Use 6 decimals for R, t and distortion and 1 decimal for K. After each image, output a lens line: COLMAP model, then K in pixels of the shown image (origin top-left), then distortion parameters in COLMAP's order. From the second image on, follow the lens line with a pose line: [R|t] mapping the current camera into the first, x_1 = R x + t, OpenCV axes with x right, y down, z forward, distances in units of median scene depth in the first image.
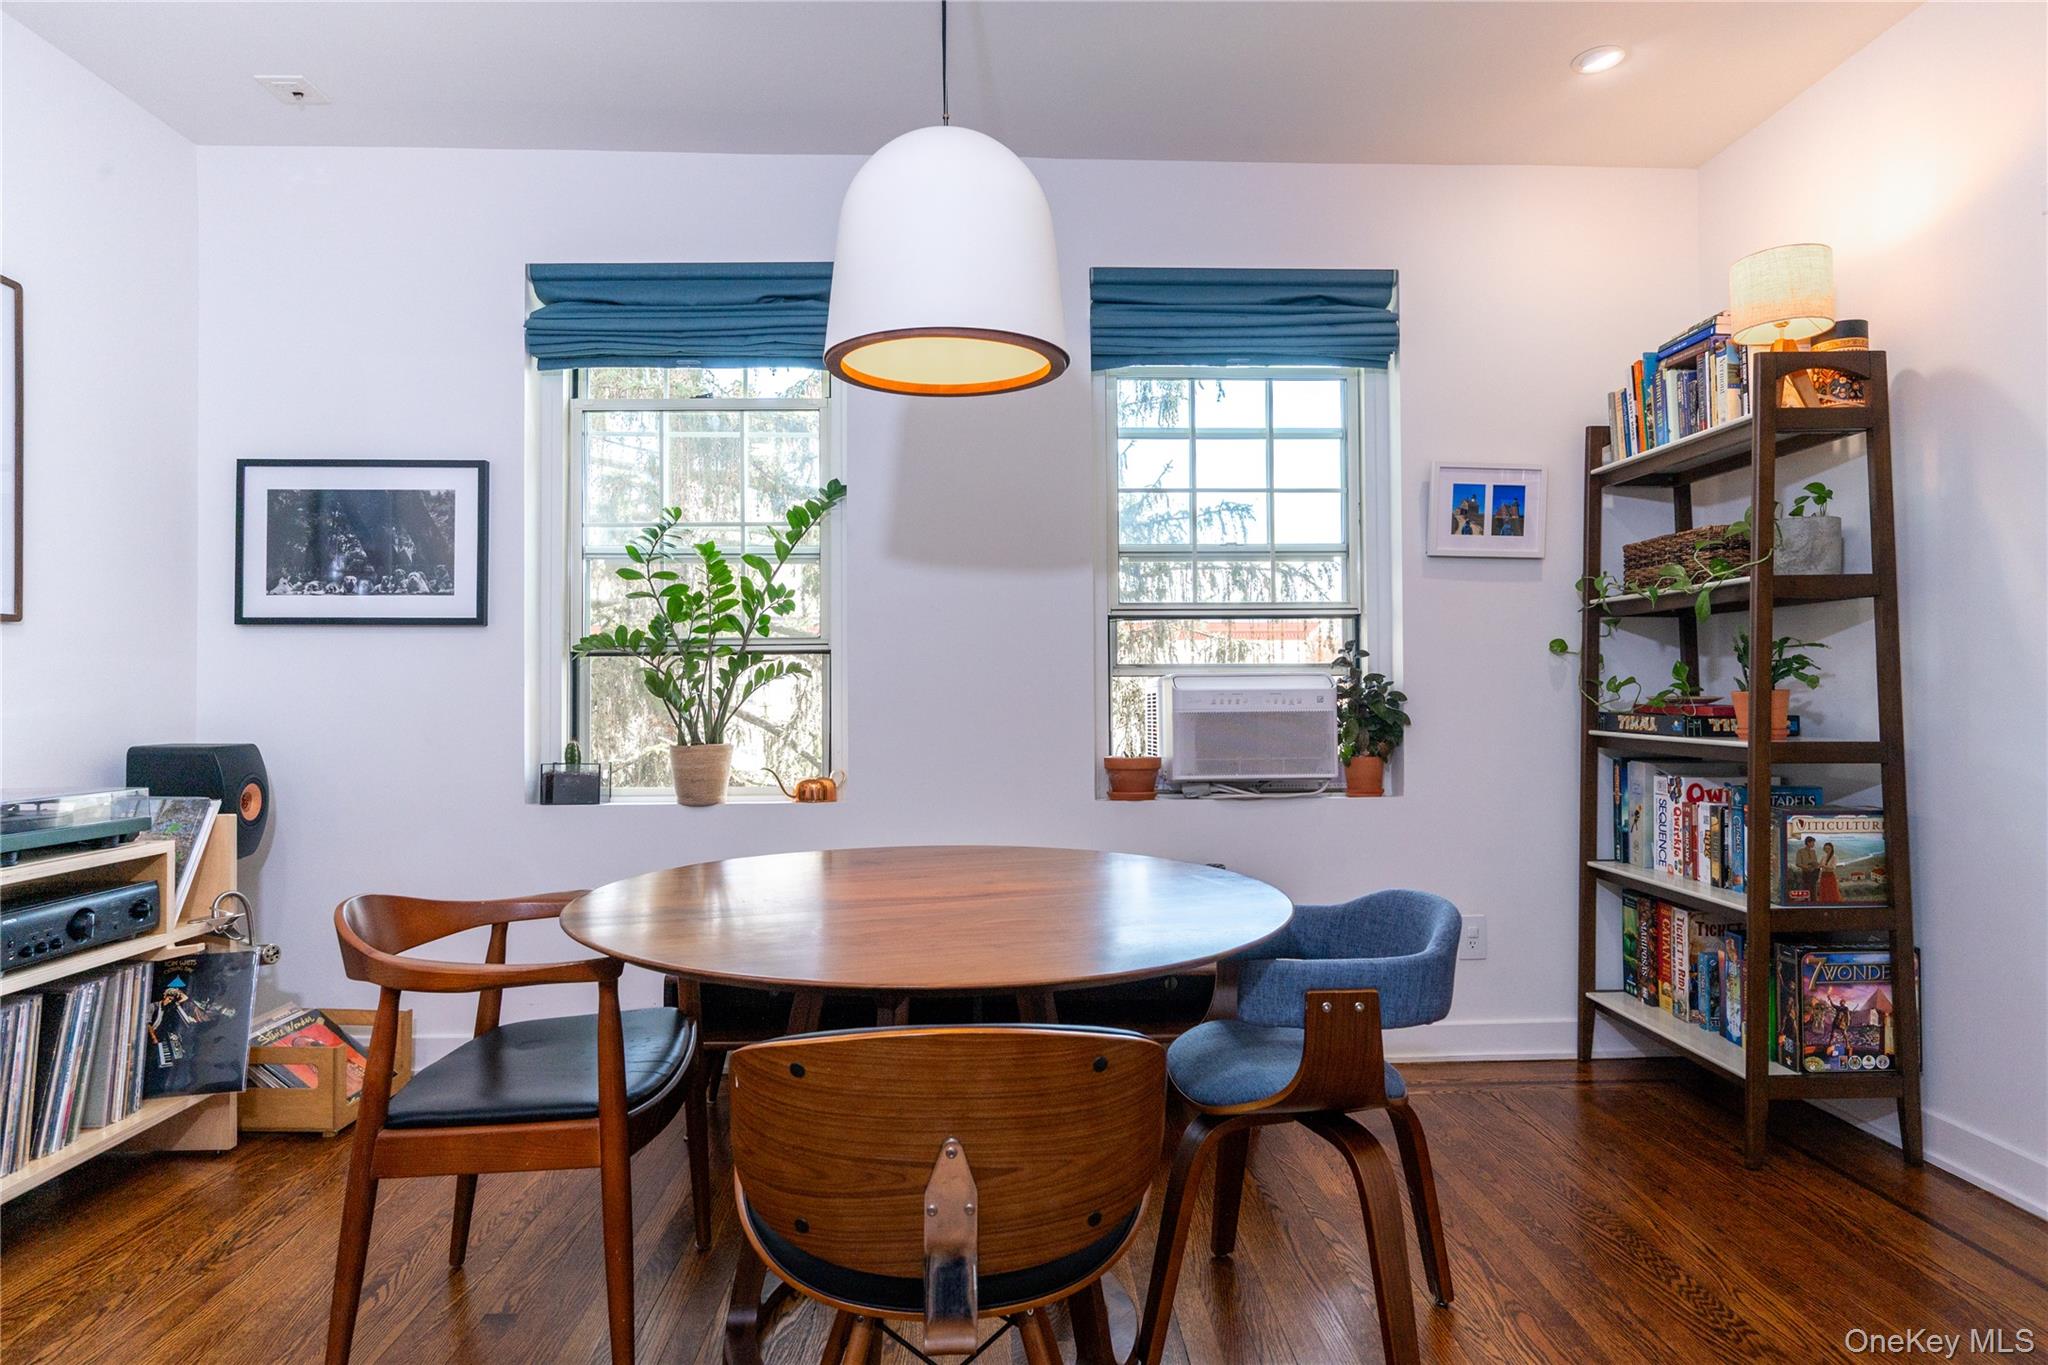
lens RADIAL K [[1164.3, 0, 1019.5], [0, 1164.3, 679.3], [0, 0, 1]] dist [-0.003251, 0.000629]
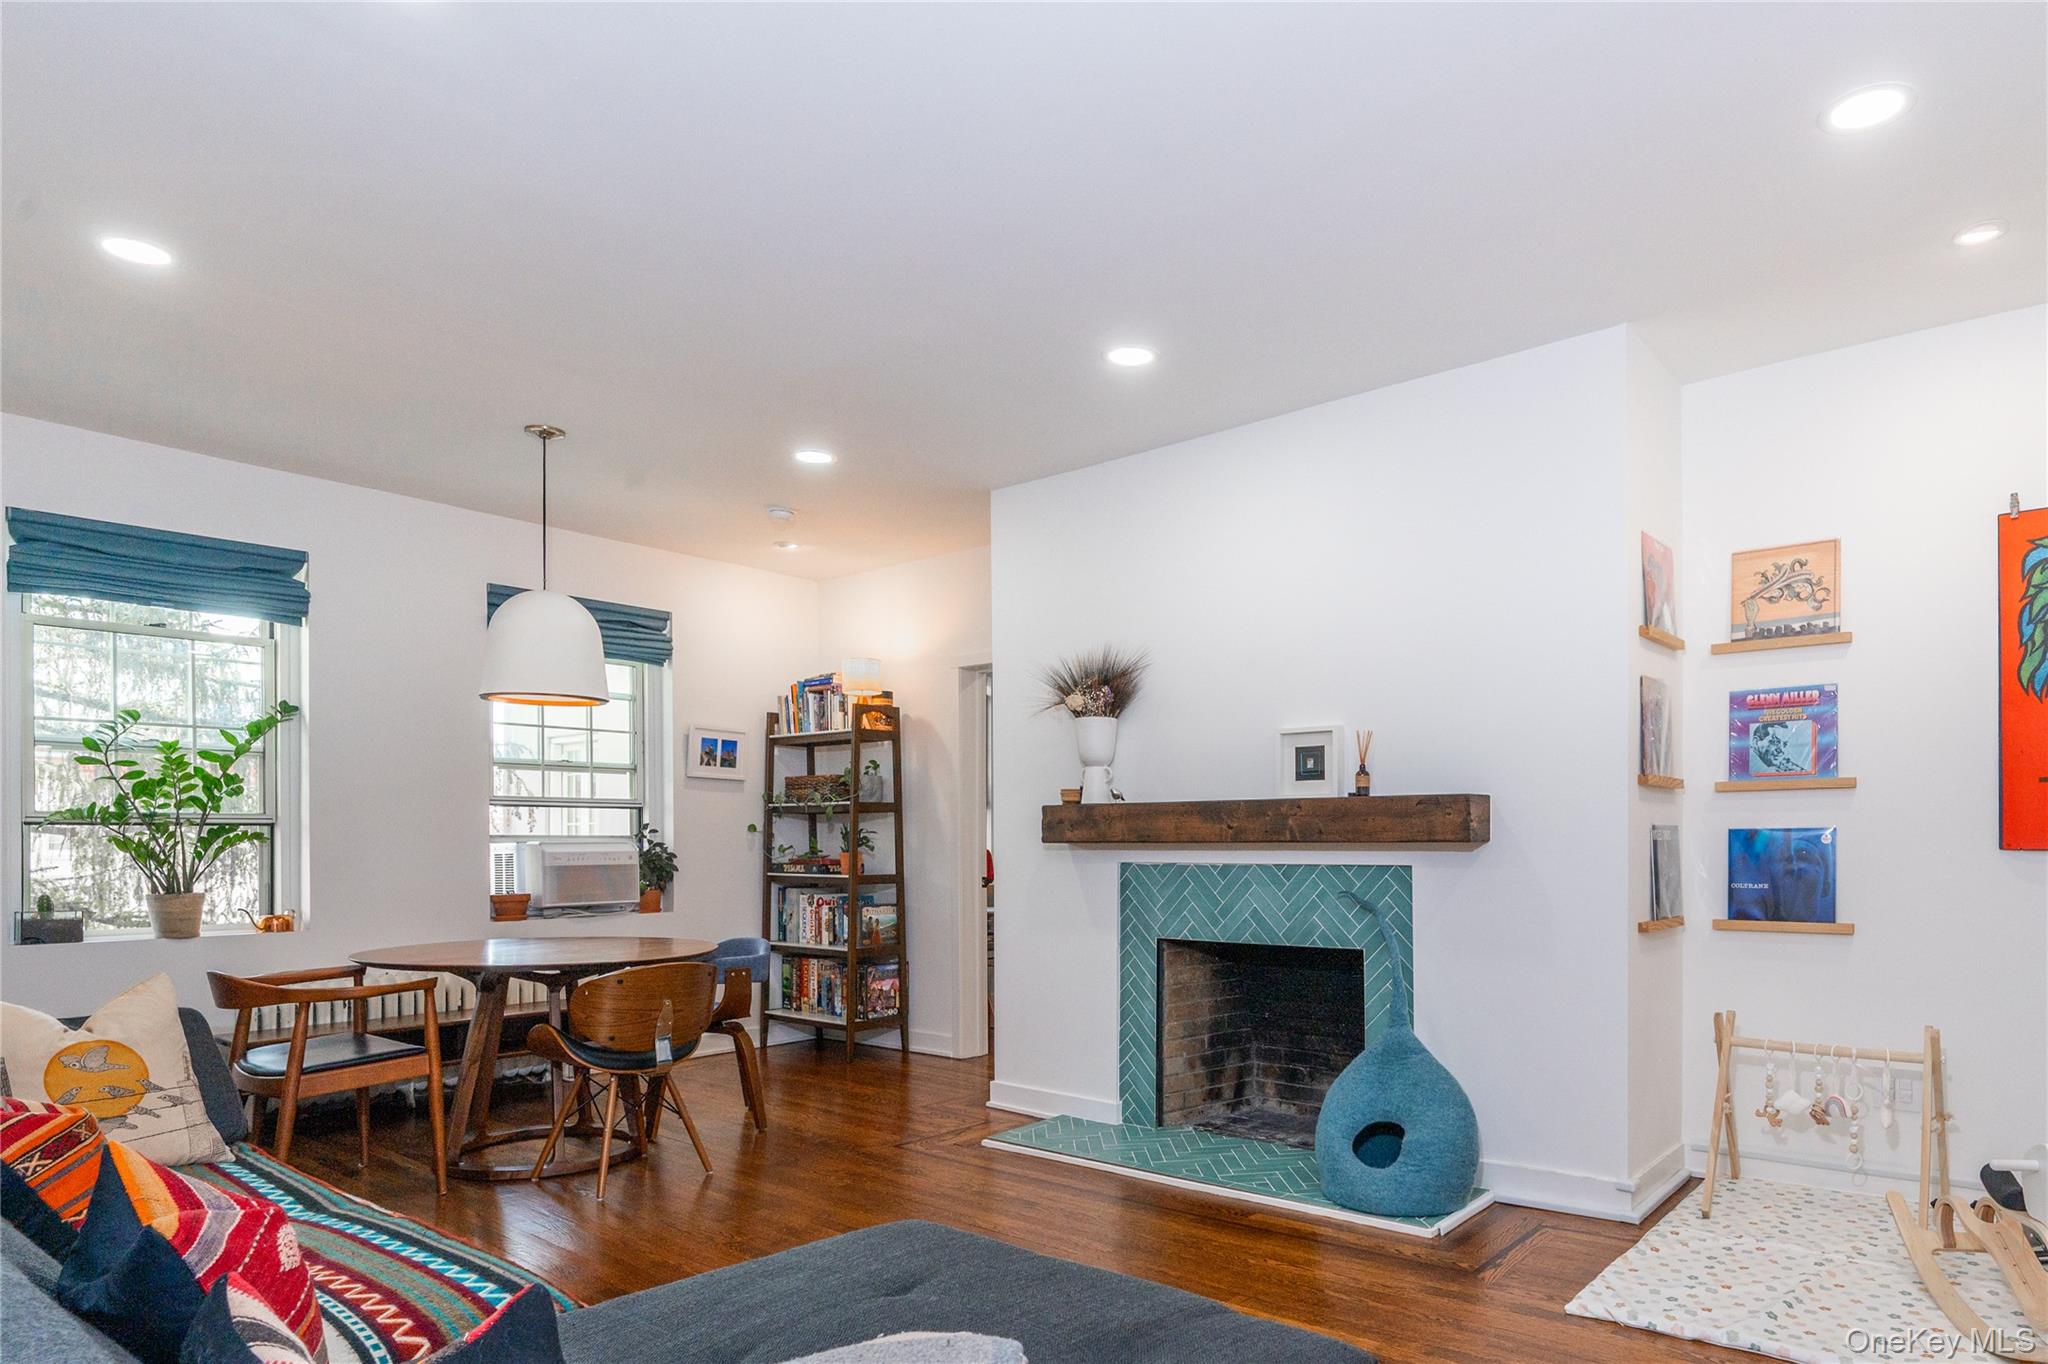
lens RADIAL K [[1207.5, 0, 1163.3], [0, 1207.5, 842.9], [0, 0, 1]] dist [-0.004452, 0.001465]
pose [[0.636671, 0.004292, 0.771124, -0.628988], [-0.010905, 0.999935, 0.003438, -0.018969], [-0.771059, -0.010598, 0.636676, -0.764773]]
